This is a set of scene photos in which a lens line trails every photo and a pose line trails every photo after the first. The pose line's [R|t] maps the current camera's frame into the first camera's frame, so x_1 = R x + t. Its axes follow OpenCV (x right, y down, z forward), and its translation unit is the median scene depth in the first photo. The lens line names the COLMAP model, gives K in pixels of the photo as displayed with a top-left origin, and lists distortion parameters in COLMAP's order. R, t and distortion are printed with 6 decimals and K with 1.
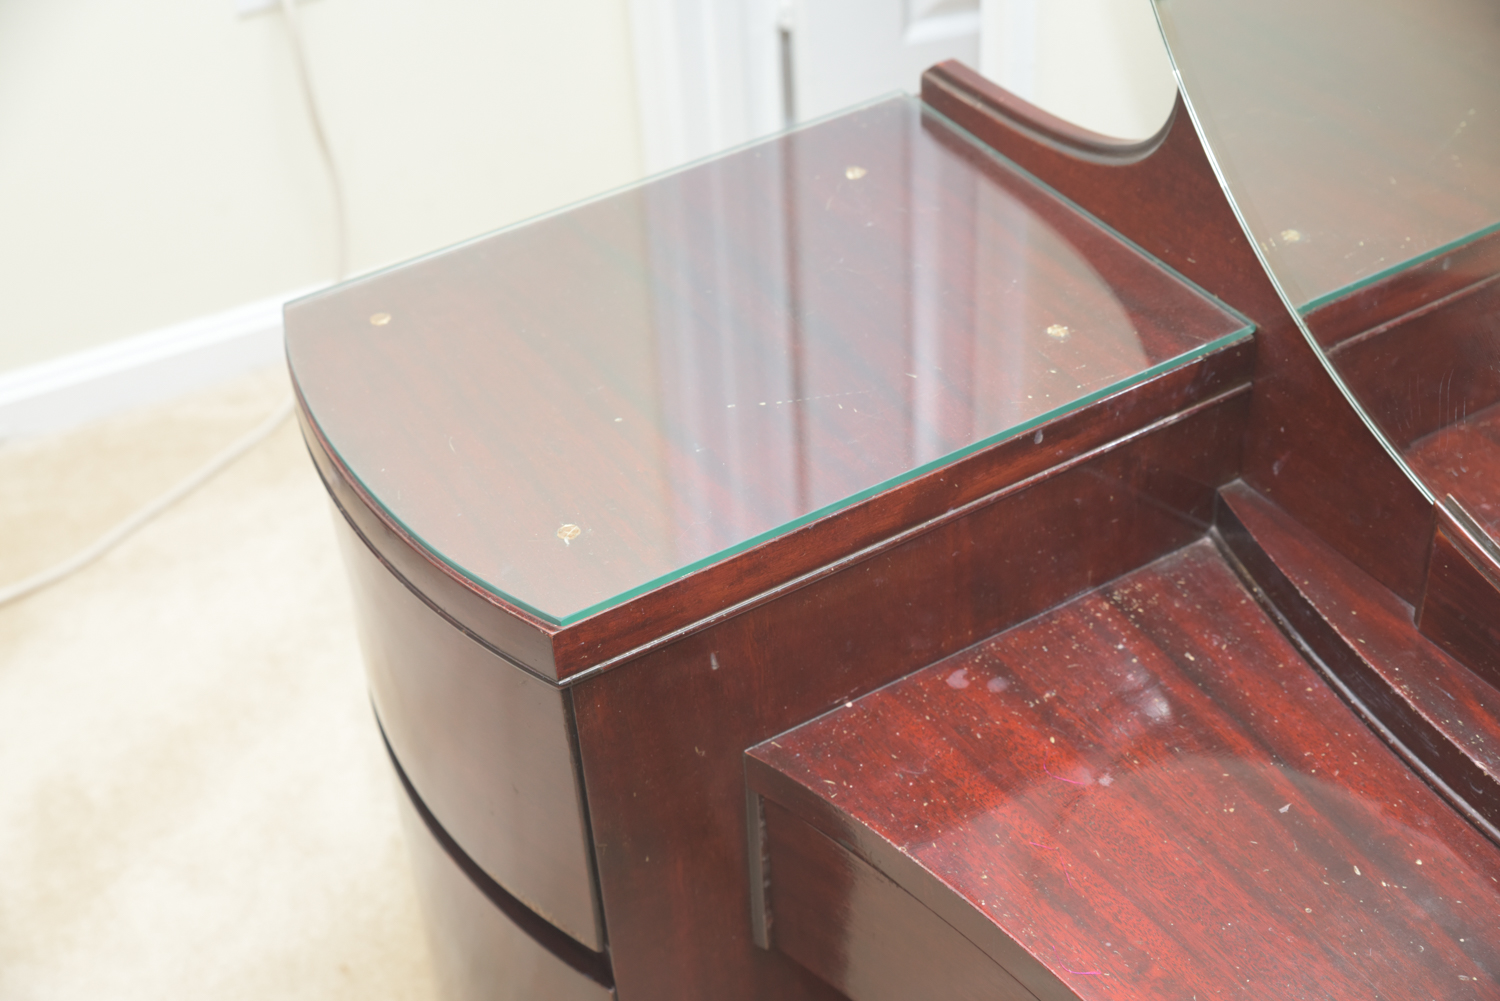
lens RADIAL K [[2254.4, 0, 726.2], [0, 2254.4, 506.4], [0, 0, 1]] dist [0.056986, 0.138144]
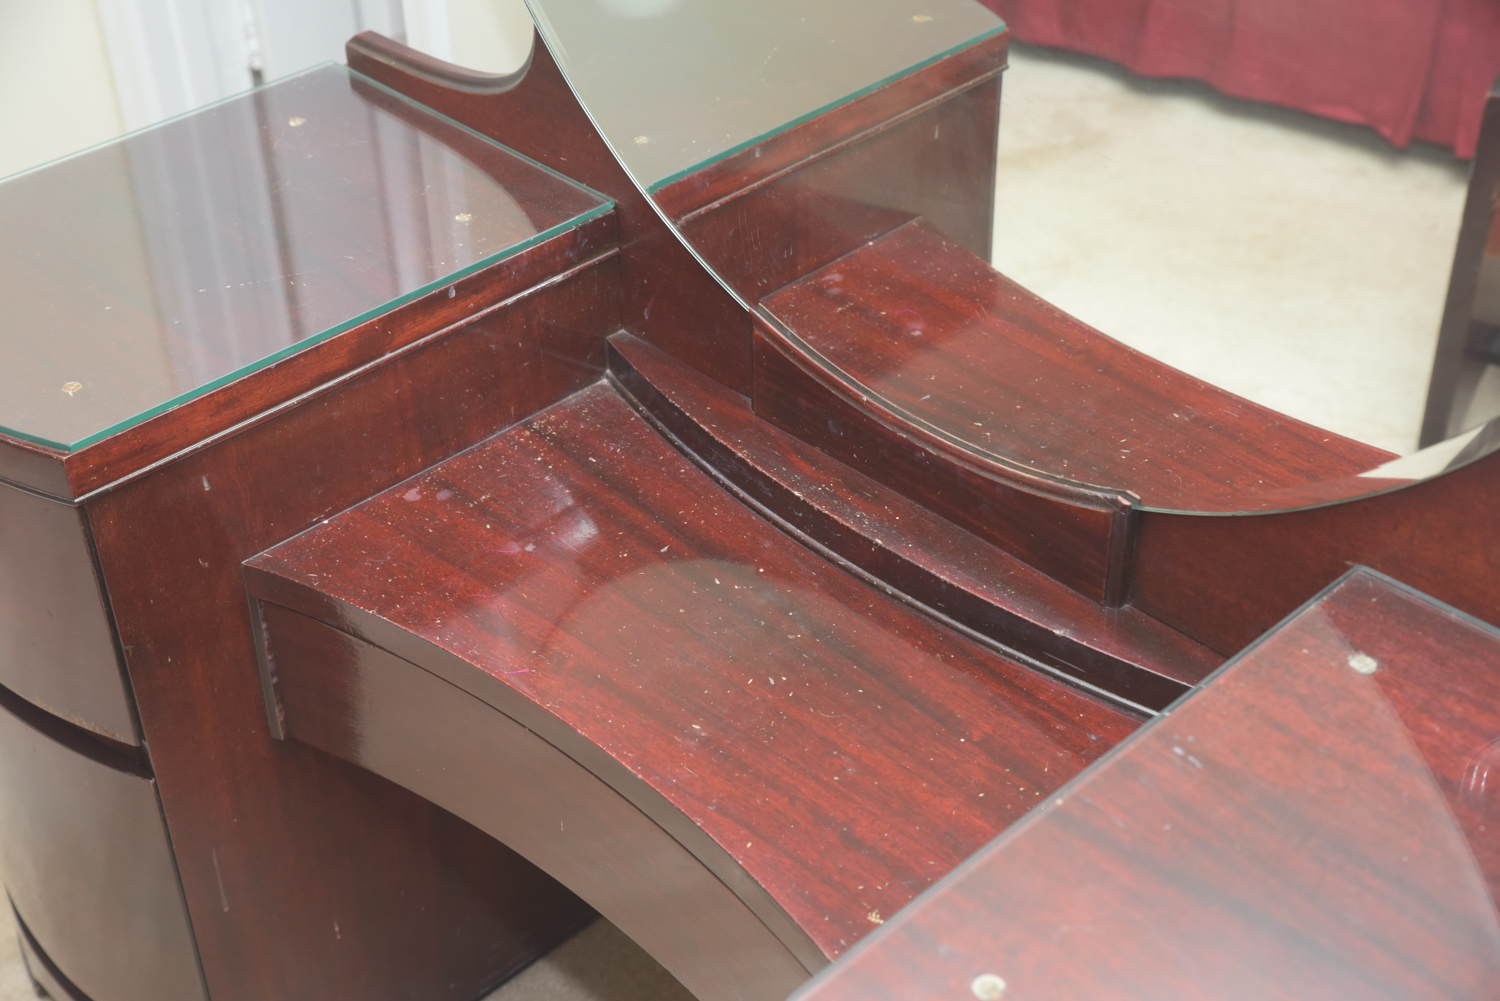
lens RADIAL K [[2191.8, 0, 750.0], [0, 2191.8, 500.5], [0, 0, 1]] dist [0.059061, 0.135973]
pose [[0.972917, -0.101898, 0.207482, 0.032155], [0.112182, 0.992946, -0.038387, 0.150445], [-0.202106, 0.060623, 0.977485, -0.237712]]
